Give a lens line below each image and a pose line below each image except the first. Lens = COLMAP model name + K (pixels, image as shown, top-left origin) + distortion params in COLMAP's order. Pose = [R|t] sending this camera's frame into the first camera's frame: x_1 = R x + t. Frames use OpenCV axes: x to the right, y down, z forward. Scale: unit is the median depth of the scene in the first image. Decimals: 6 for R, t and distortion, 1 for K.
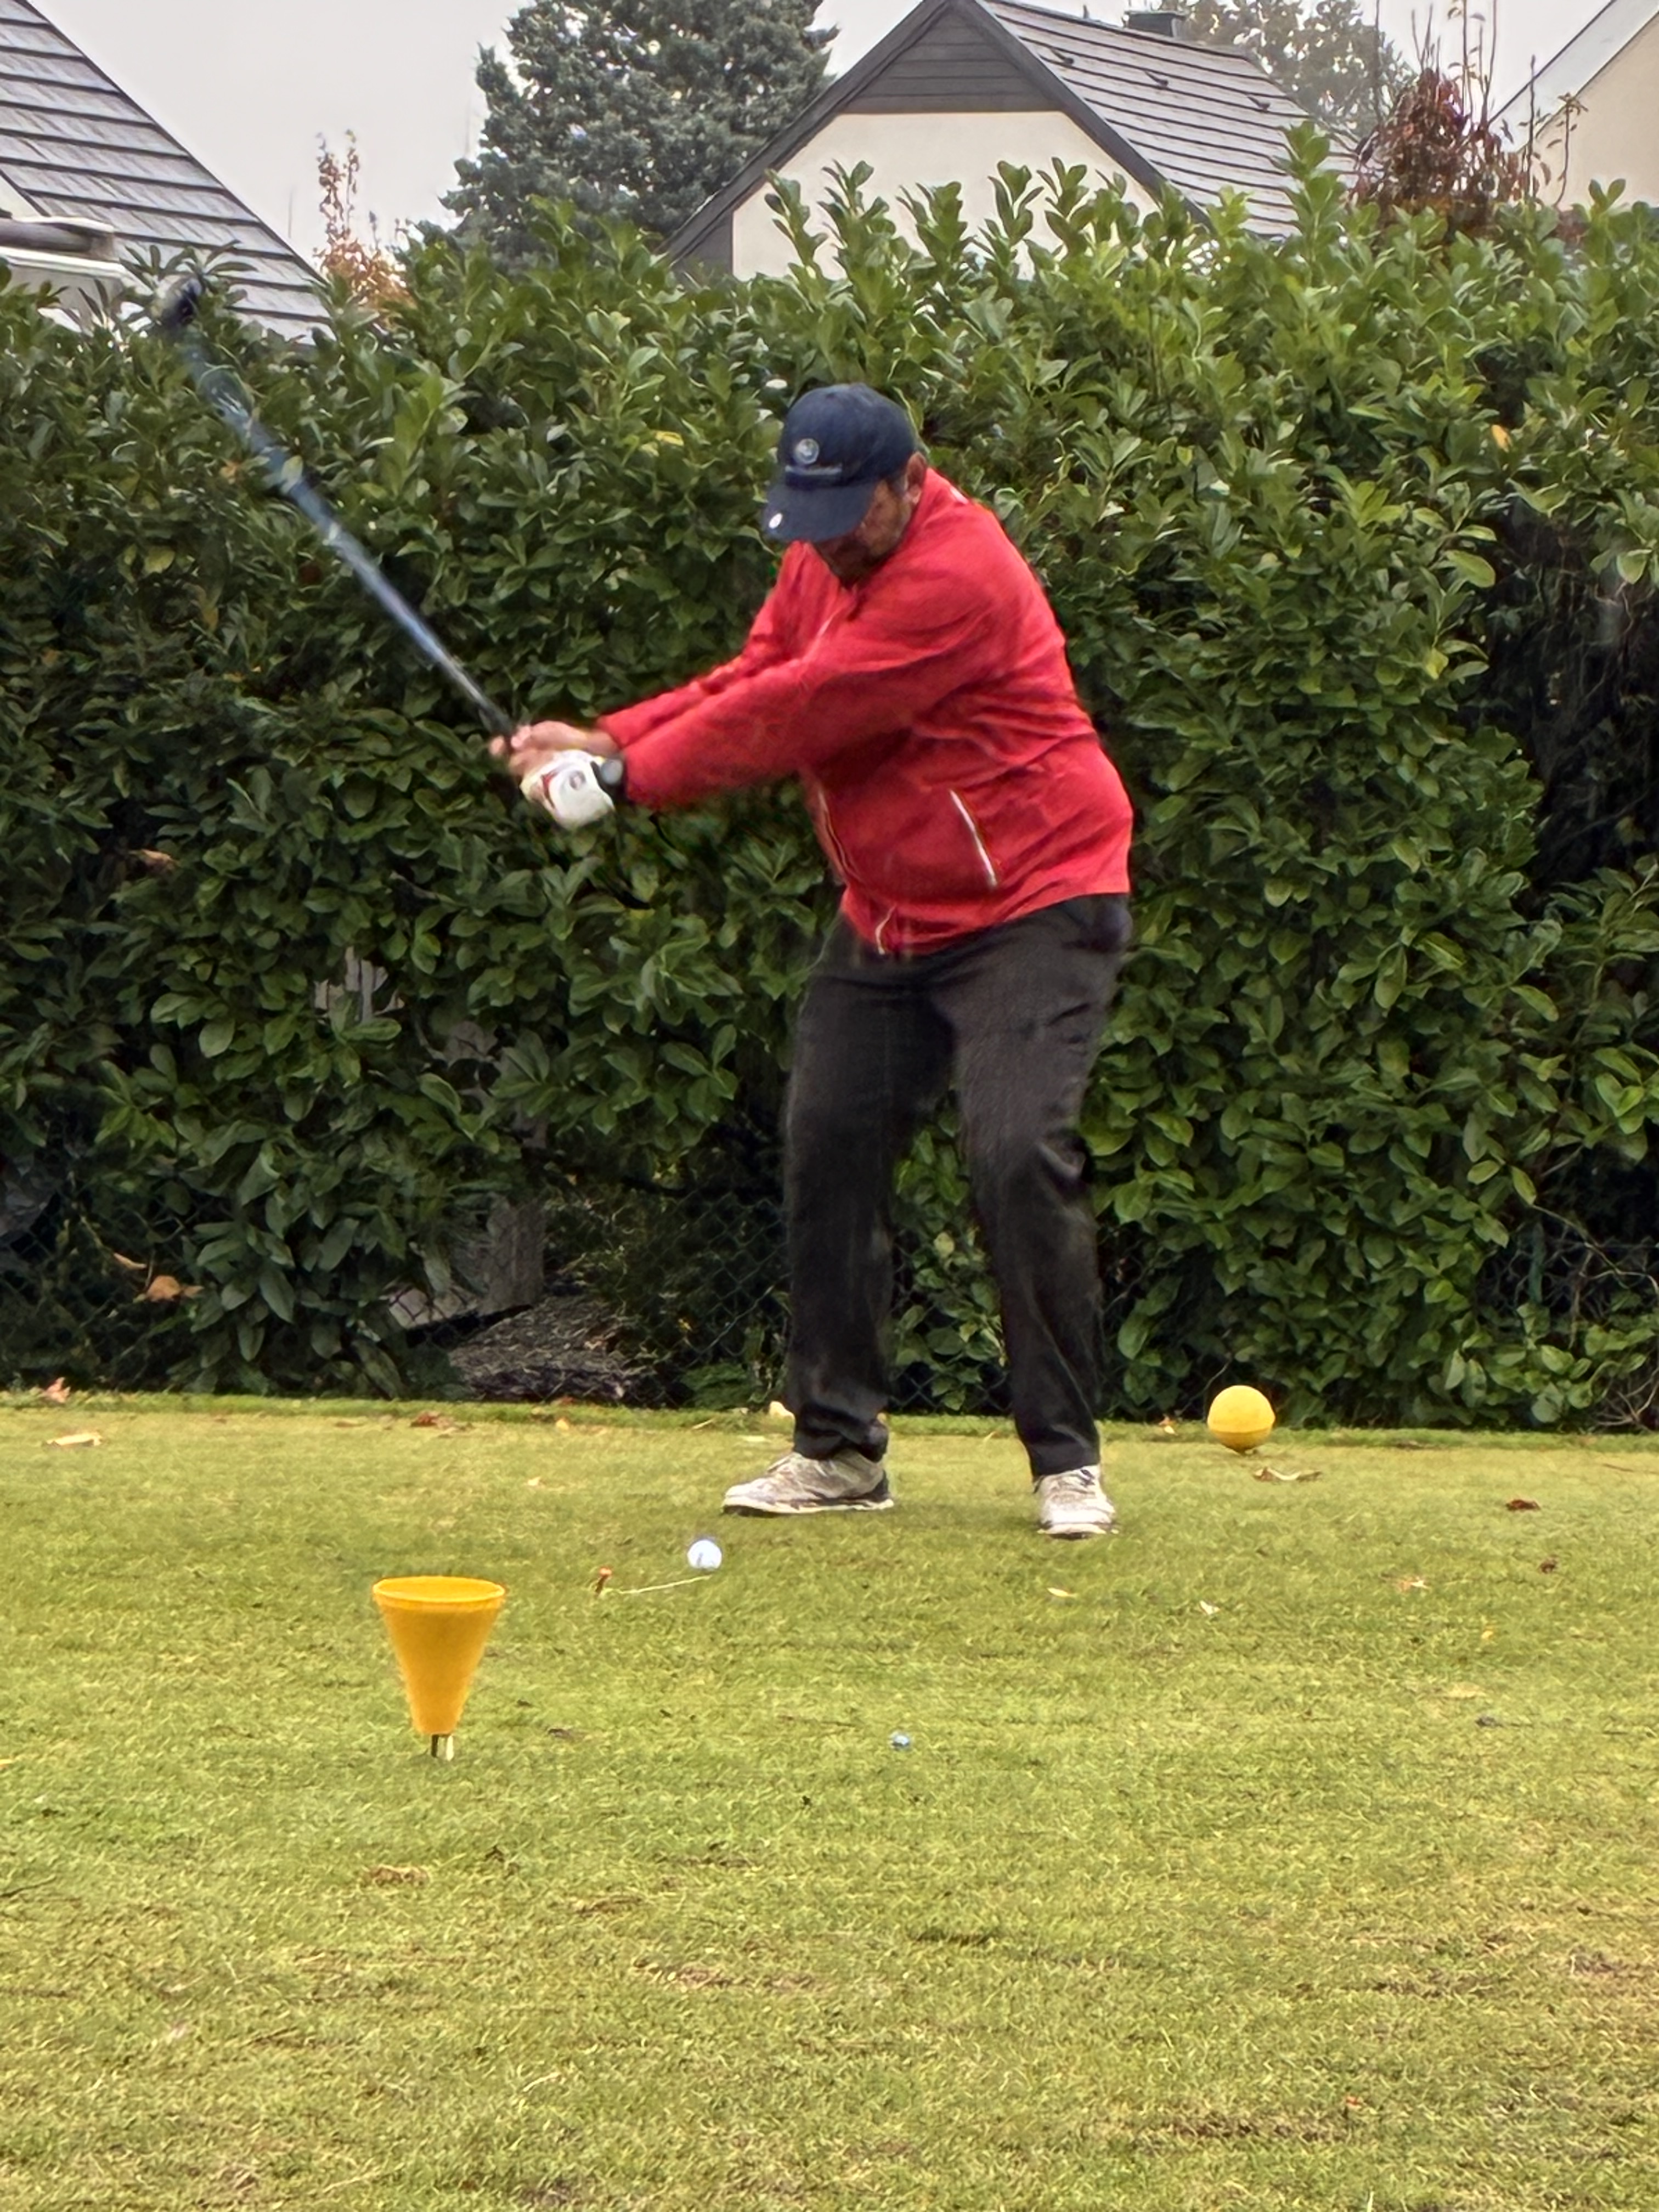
lens RADIAL K [[8501.4, 0, 830.0], [0, 8501.4, 1104.8], [0, 0, 1]] dist [0.154019, 0.000000]
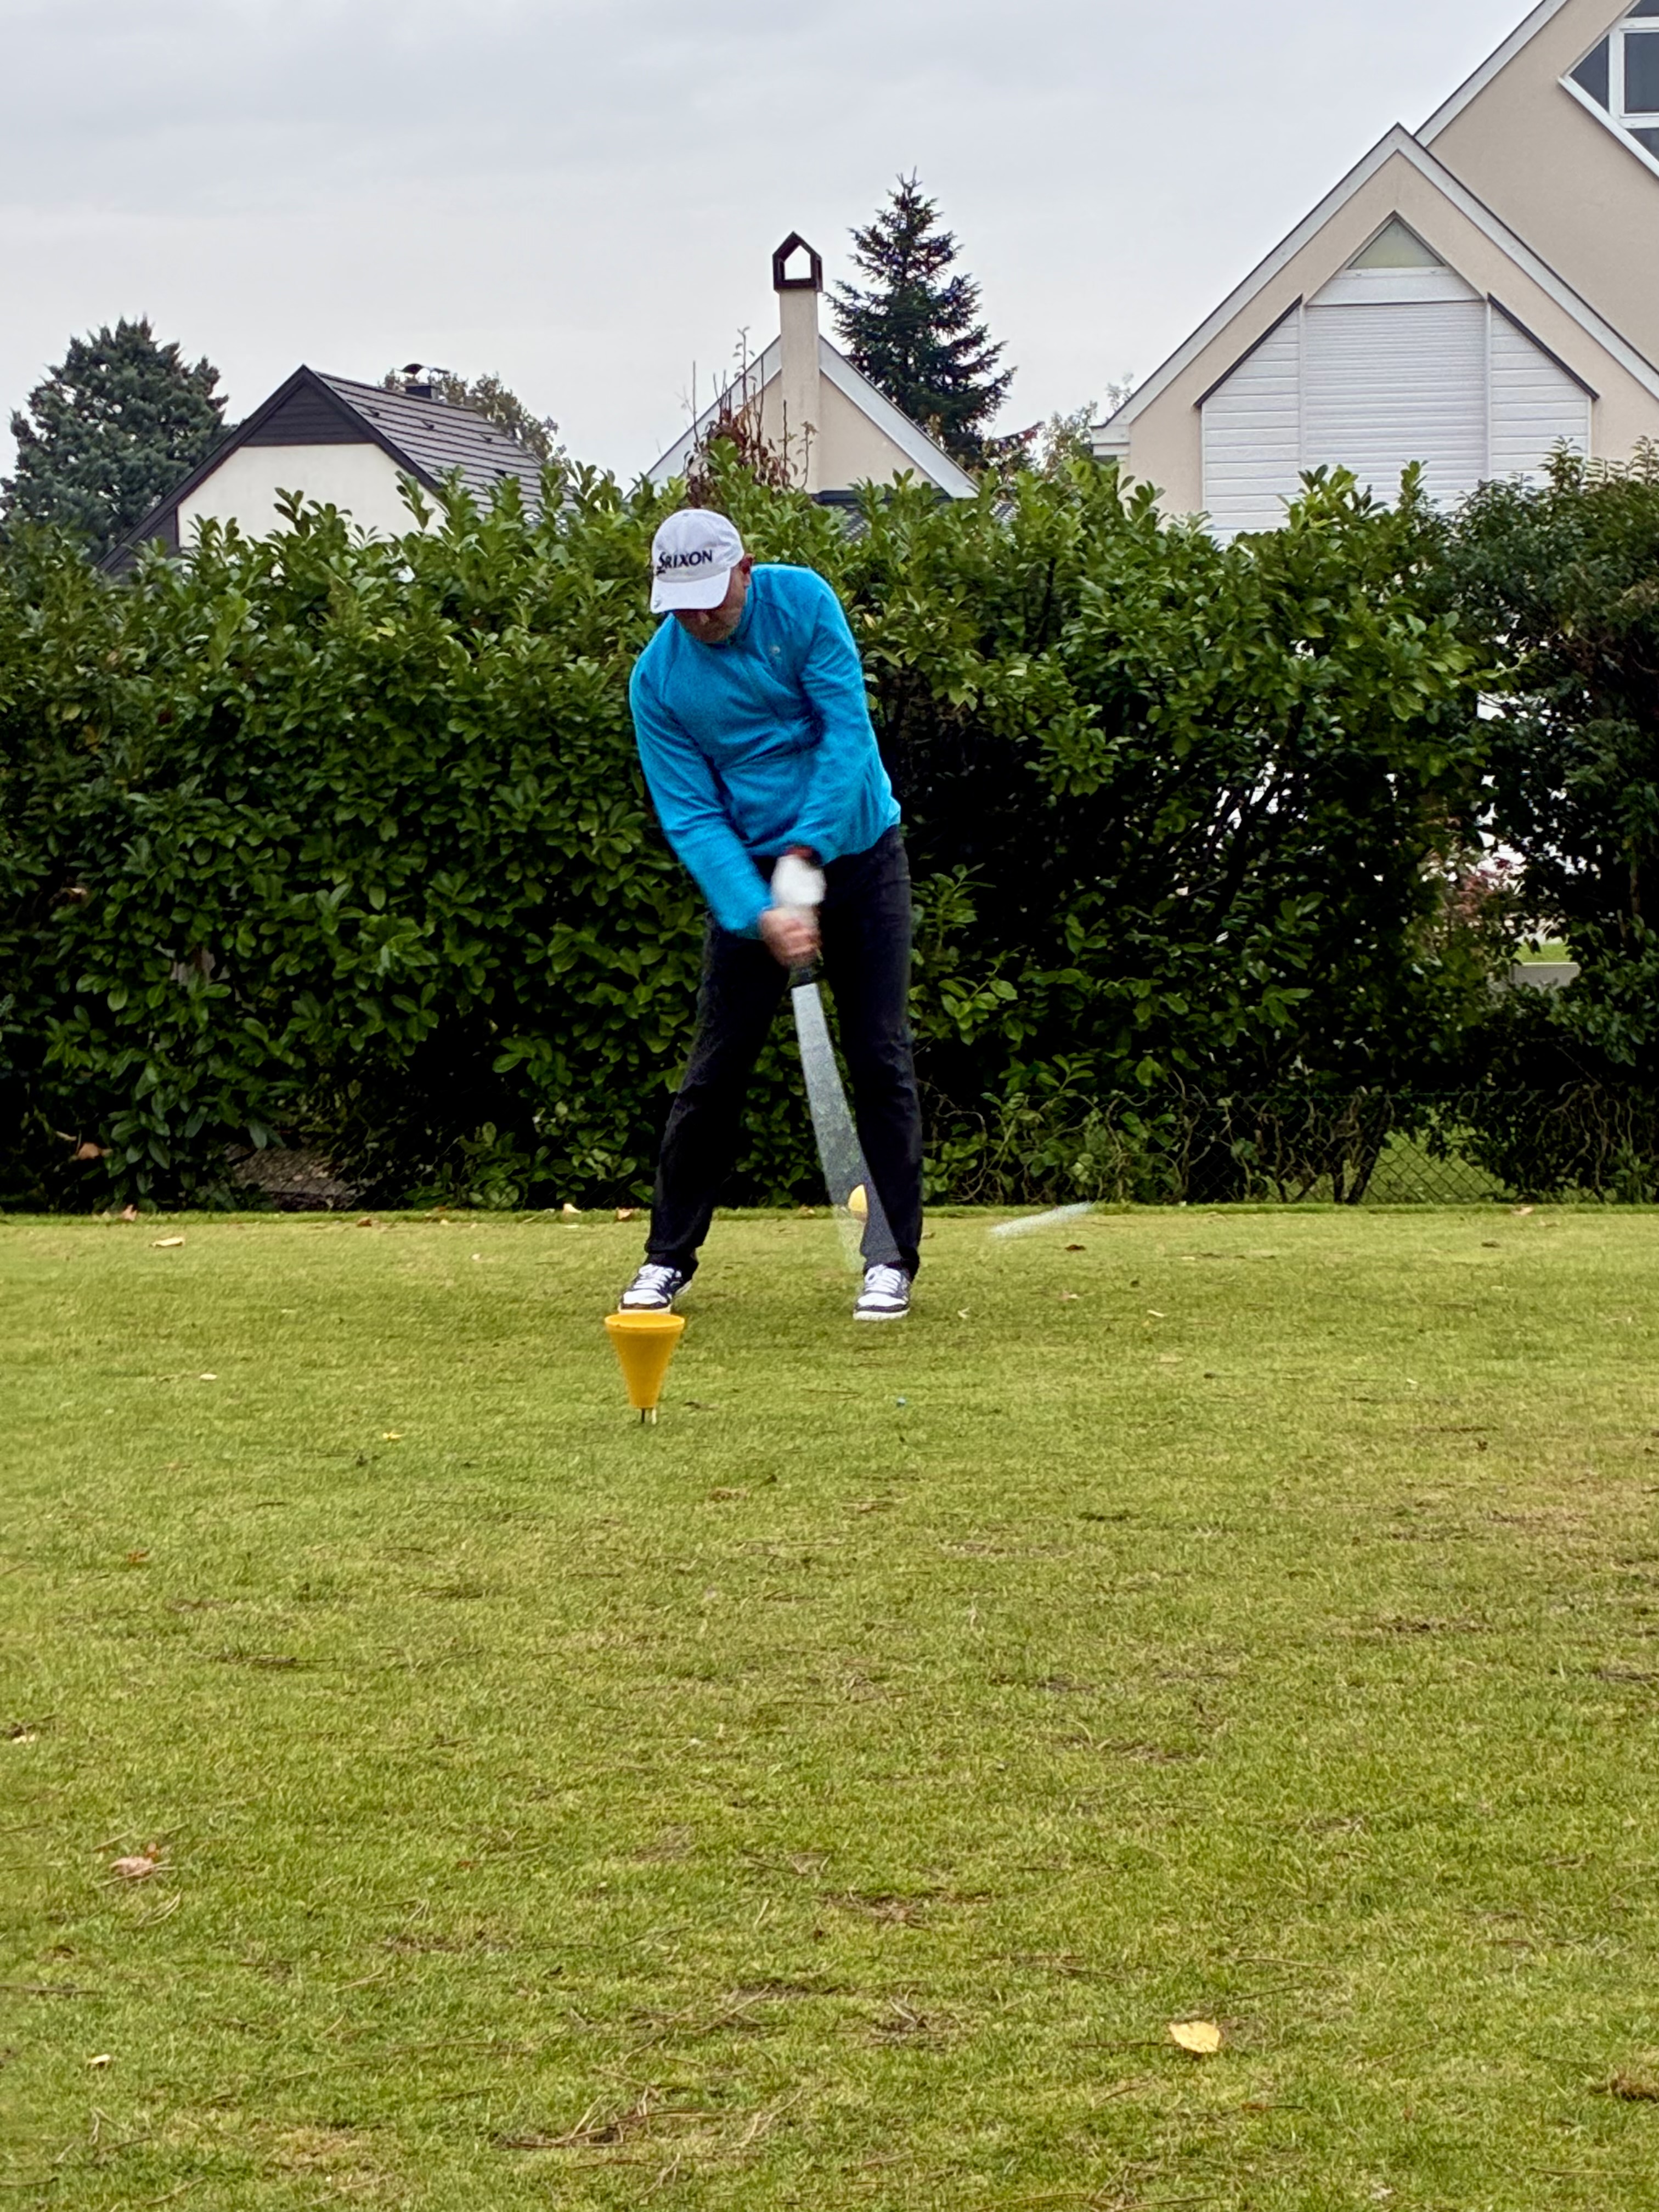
lens RADIAL K [[4956.1, 0, 834.3], [0, 4956.1, 1104.8], [0, 0, 1]] dist [0.168512, 0.000000]
pose [[0.991514, -0.034653, 0.125299, -0.055988], [0.032636, 0.999303, 0.018110, -0.000367], [-0.125839, -0.013867, 0.991954, 0.020833]]
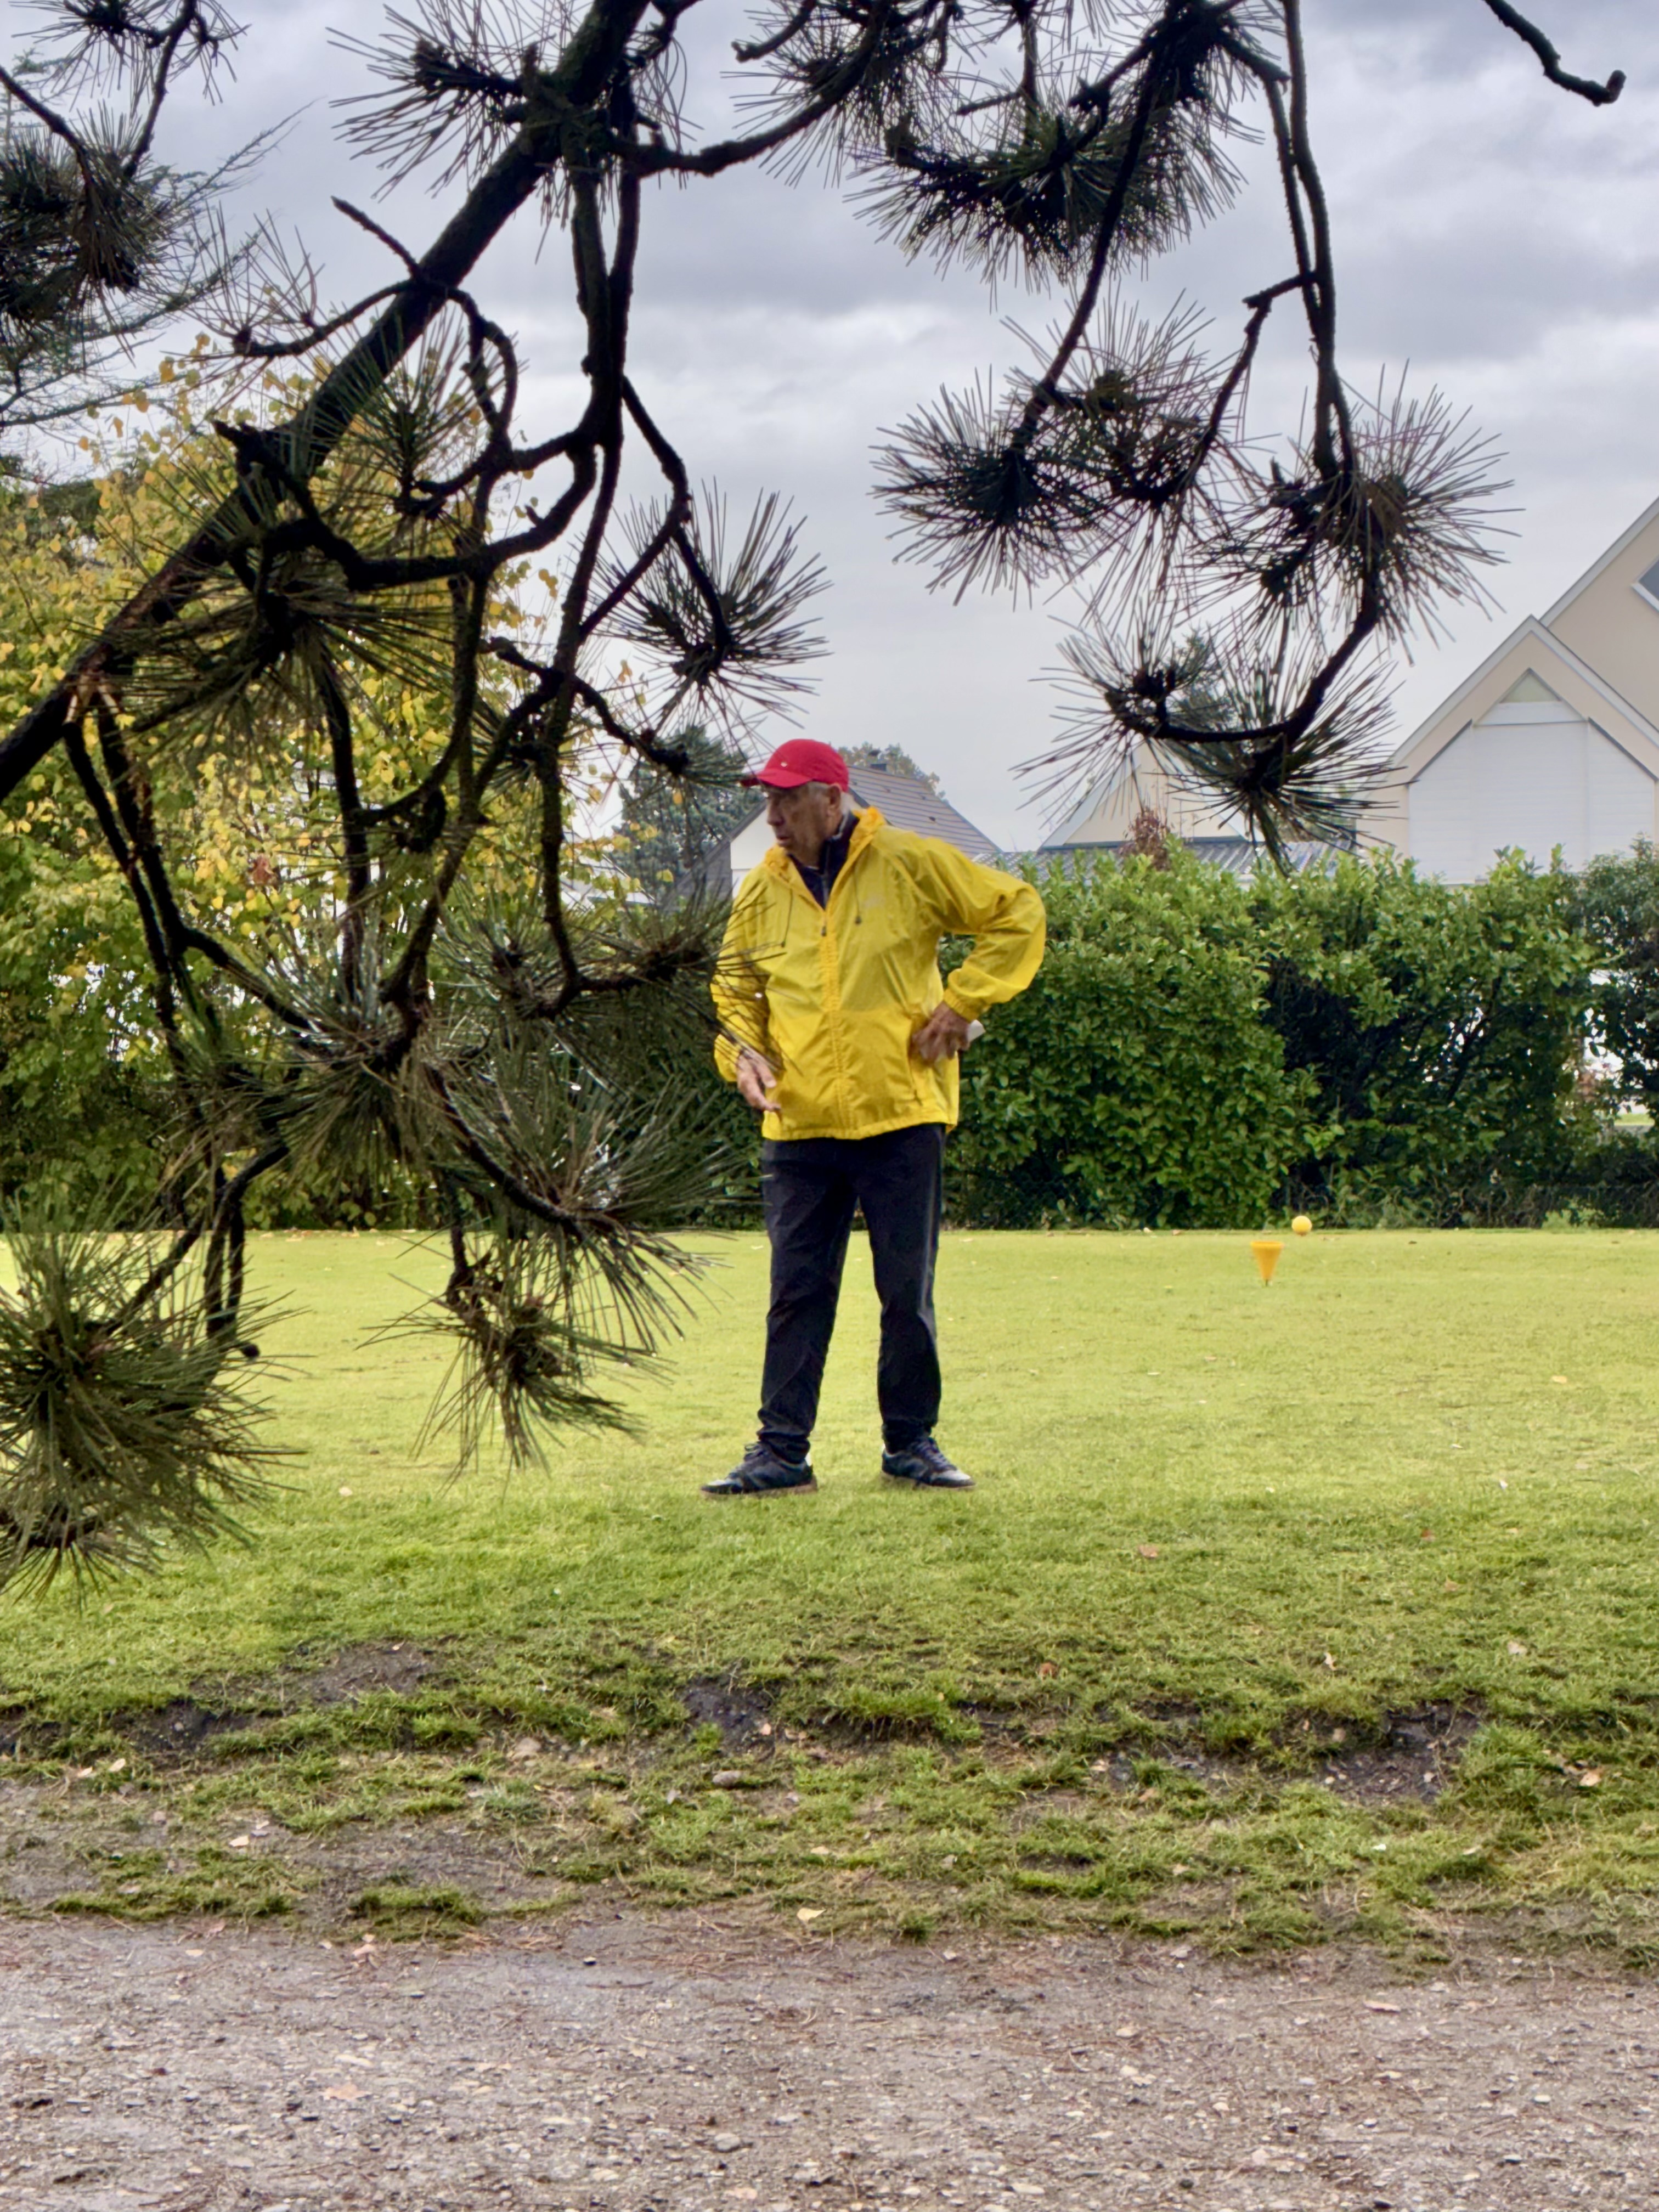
lens RADIAL K [[3376.2, 0, 746.5], [0, 3376.2, 1050.5], [0, 0, 1]] dist [0.080274, 0.000000]
pose [[0.999453, -0.028803, 0.016230, -0.137037], [0.029434, 0.998764, -0.040051, 0.010098], [-0.015056, 0.040507, 0.999066, -0.257634]]
